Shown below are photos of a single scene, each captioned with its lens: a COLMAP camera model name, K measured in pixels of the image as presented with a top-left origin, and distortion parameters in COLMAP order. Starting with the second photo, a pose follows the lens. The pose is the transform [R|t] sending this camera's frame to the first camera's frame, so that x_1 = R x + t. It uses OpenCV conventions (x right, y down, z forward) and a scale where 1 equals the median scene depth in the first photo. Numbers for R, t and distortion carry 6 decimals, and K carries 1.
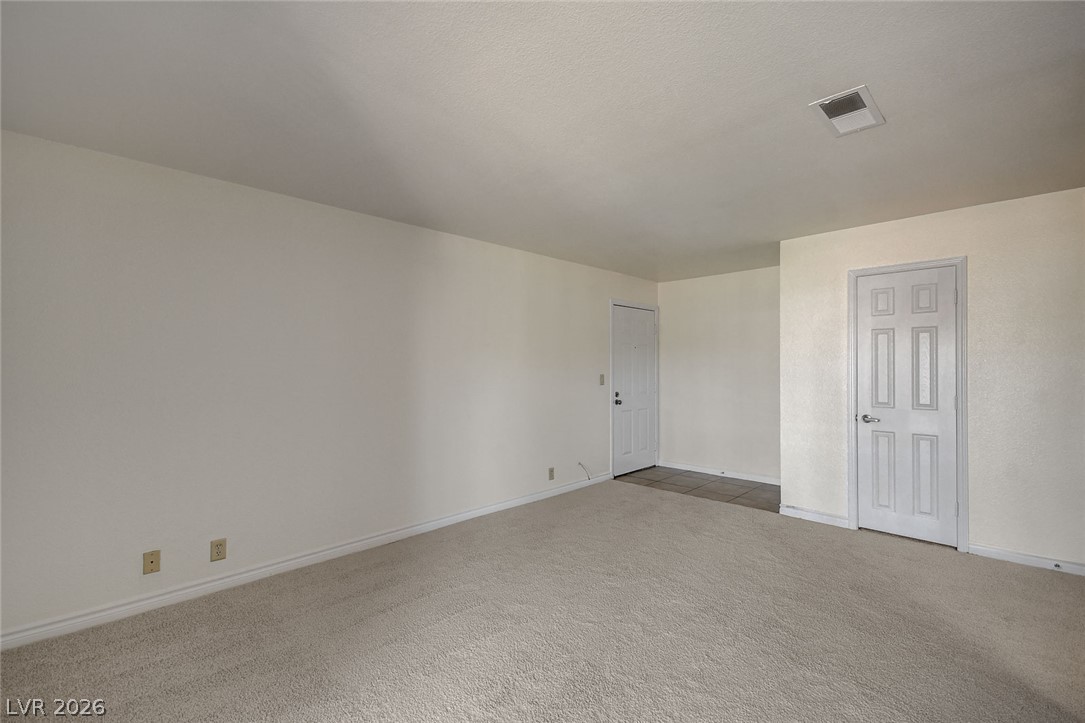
lens RADIAL K [[480.9, 0, 542.5], [0, 480.9, 361.5], [0, 0, 1]] dist [0.003559, -0.000007]
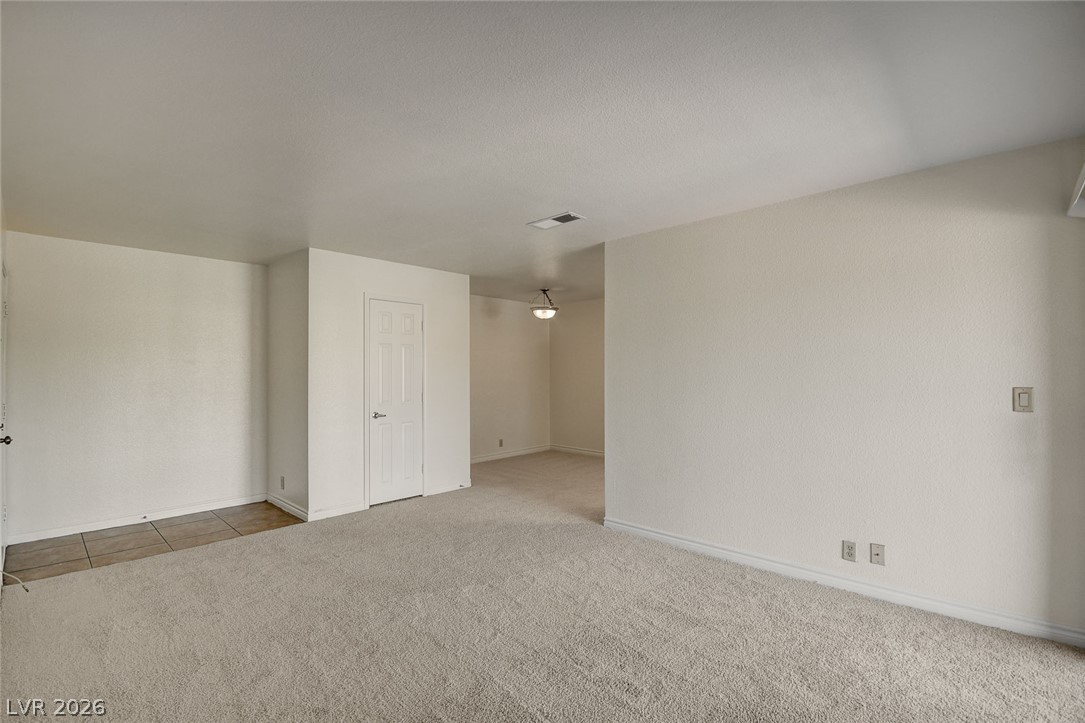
lens RADIAL K [[488.3, 0, 538.5], [0, 488.3, 364.0], [0, 0, 1]] dist [-0.019211, -0.000877]
pose [[-0.037691, 0.018075, 0.999126, -0.533160], [-0.004513, 0.999823, -0.018258, 0.007392], [-0.999279, -0.005197, -0.037602, 0.570392]]
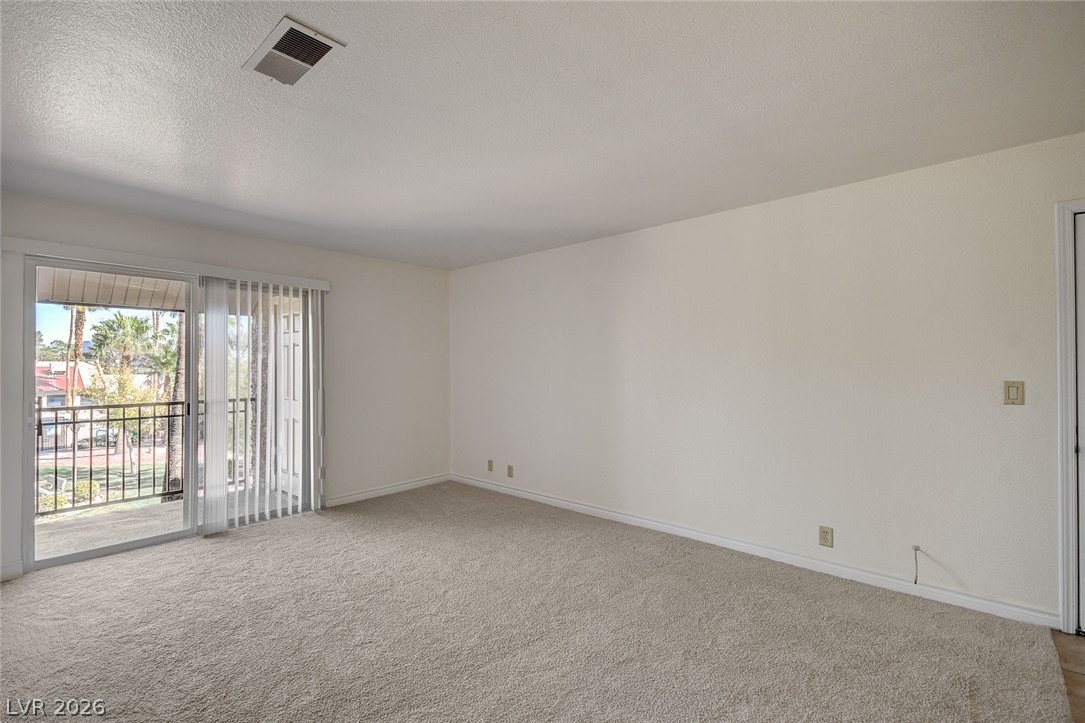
lens RADIAL K [[480.3, 0, 541.5], [0, 480.3, 369.6], [0, 0, 1]] dist [0.023544, -0.000196]
pose [[0.057579, 0.006250, -0.998321, 0.727235], [0.012996, 0.999891, 0.007009, 0.009011], [0.998256, -0.013378, 0.057491, 0.696975]]
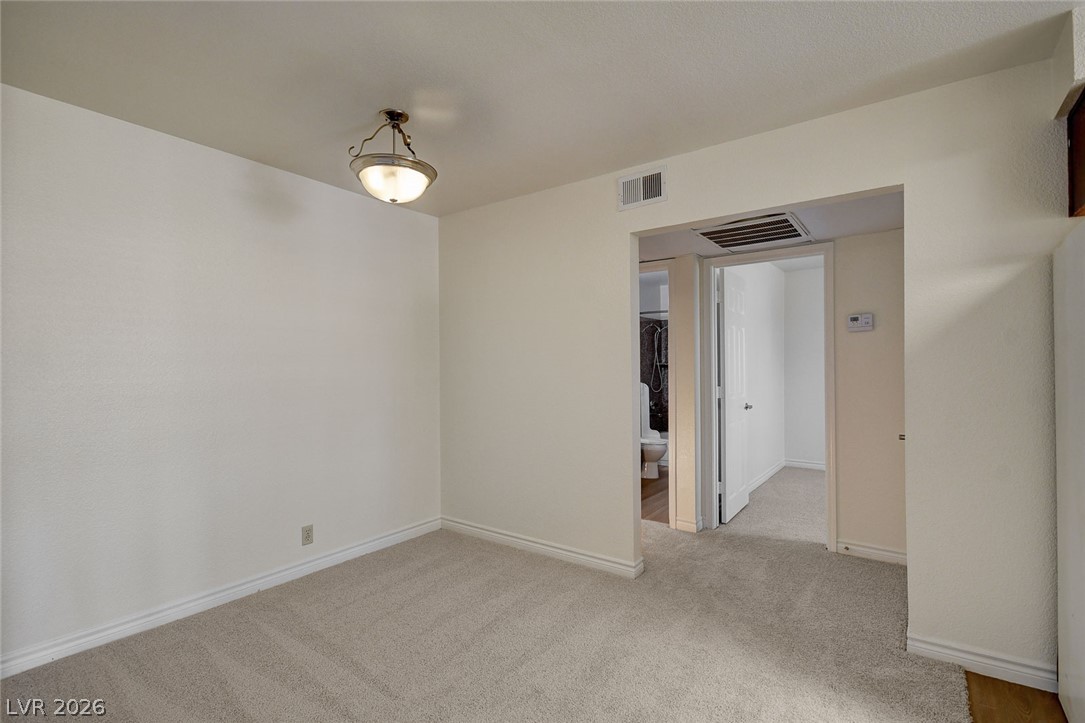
lens RADIAL K [[511.9, 0, 532.9], [0, 511.9, 368.8], [0, 0, 1]] dist [0.026183, -0.014633]
pose [[-0.156982, 0.003439, 0.987596, 0.436445], [-0.002022, 0.999991, -0.003803, 0.020295], [-0.987599, -0.002594, -0.156973, 0.432454]]
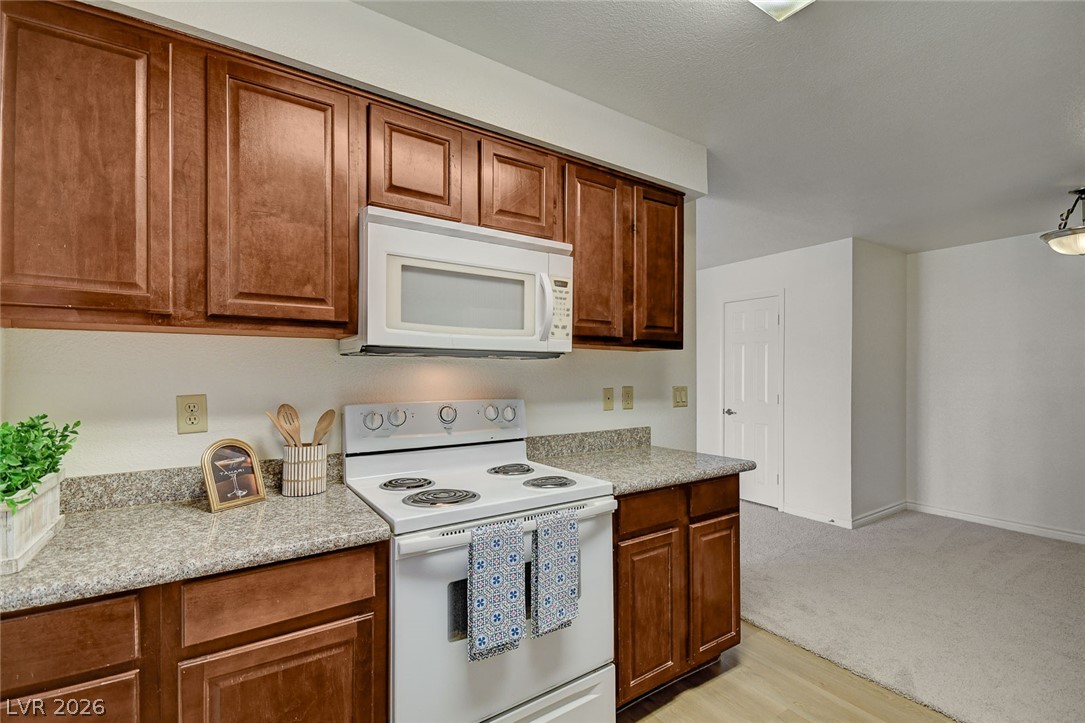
lens RADIAL K [[478.5, 0, 544.6], [0, 478.5, 371.1], [0, 0, 1]] dist [-0.000768, -0.000386]
pose [[0.983080, 0.004472, -0.183123, 0.376625], [-0.002979, 0.999960, 0.008427, -0.000708], [0.183153, -0.007739, 0.983054, -0.323344]]
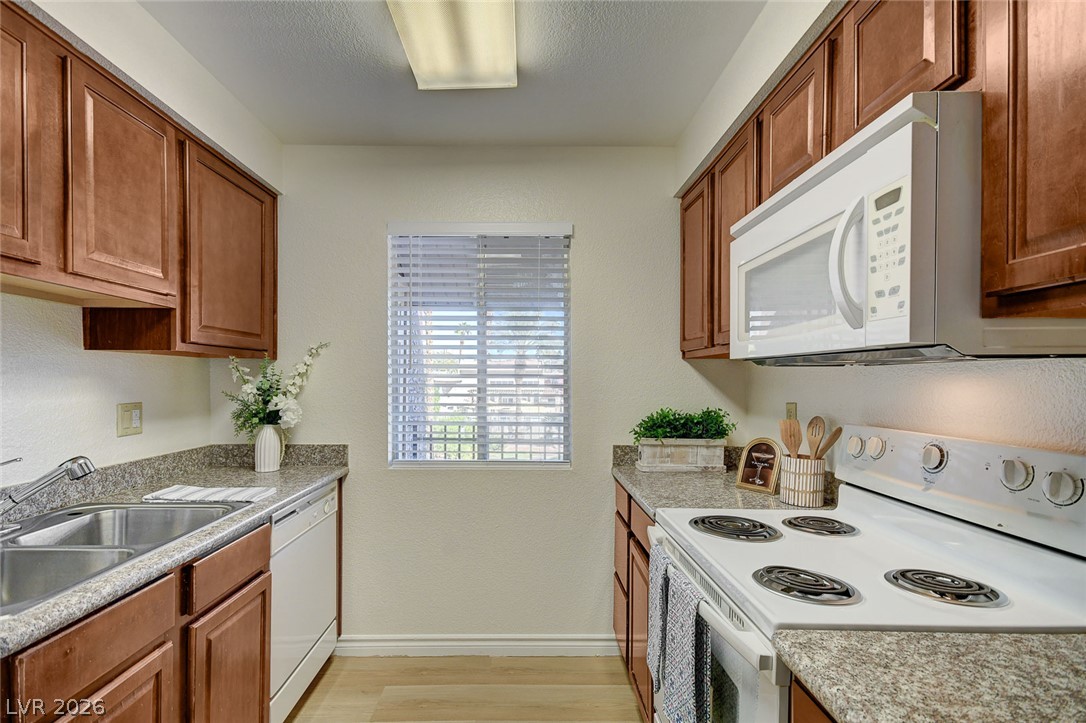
lens RADIAL K [[519.5, 0, 534.8], [0, 519.5, 381.9], [0, 0, 1]] dist [0.029843, -0.016593]
pose [[-0.687496, 0.005005, -0.726171, 0.573458], [0.005861, 0.999982, 0.001344, -0.000367], [0.726164, -0.003332, -0.687513, 0.145727]]
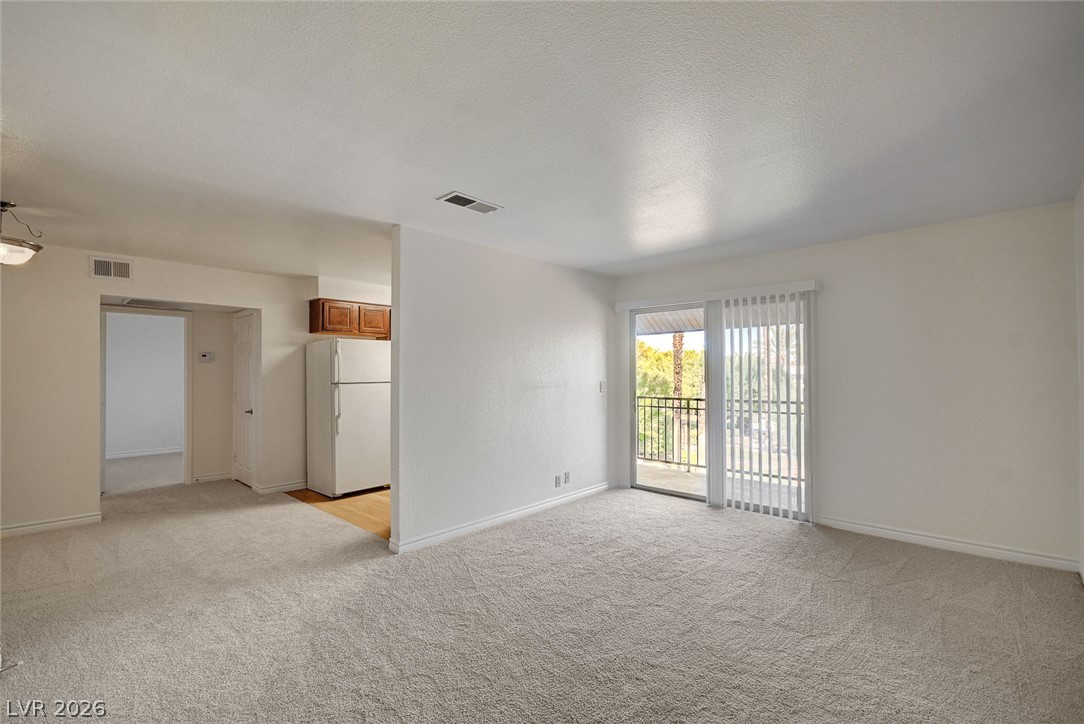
lens RADIAL K [[476.2, 0, 536.3], [0, 476.2, 369.9], [0, 0, 1]] dist [0.009642, -0.000588]
pose [[-0.999111, 0.007127, -0.041542, 0.240971], [0.007883, 0.999806, -0.018071, 0.013210], [0.041405, -0.018382, -0.998973, 1.240654]]
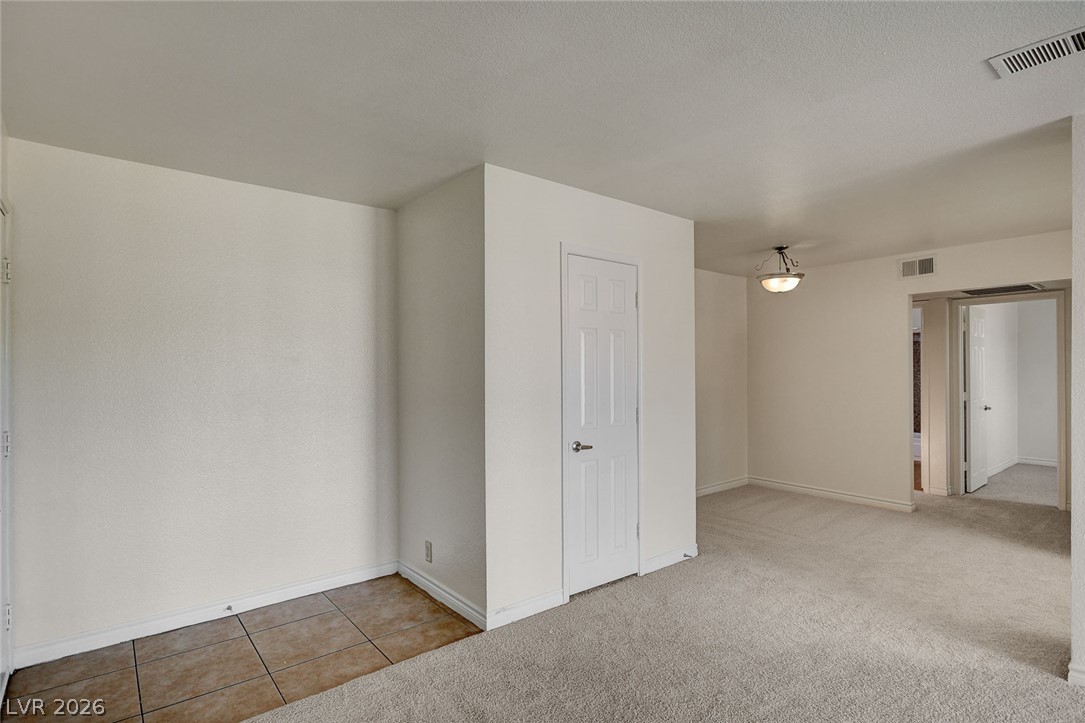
lens RADIAL K [[542.3, 0, 533.1], [0, 542.3, 371.2], [0, 0, 1]] dist [-0.002259, -0.000809]
pose [[0.105597, 0.003386, 0.994403, -0.154789], [-0.003971, 0.999988, -0.002983, 0.003993], [-0.994401, -0.003634, 0.105609, 0.884267]]
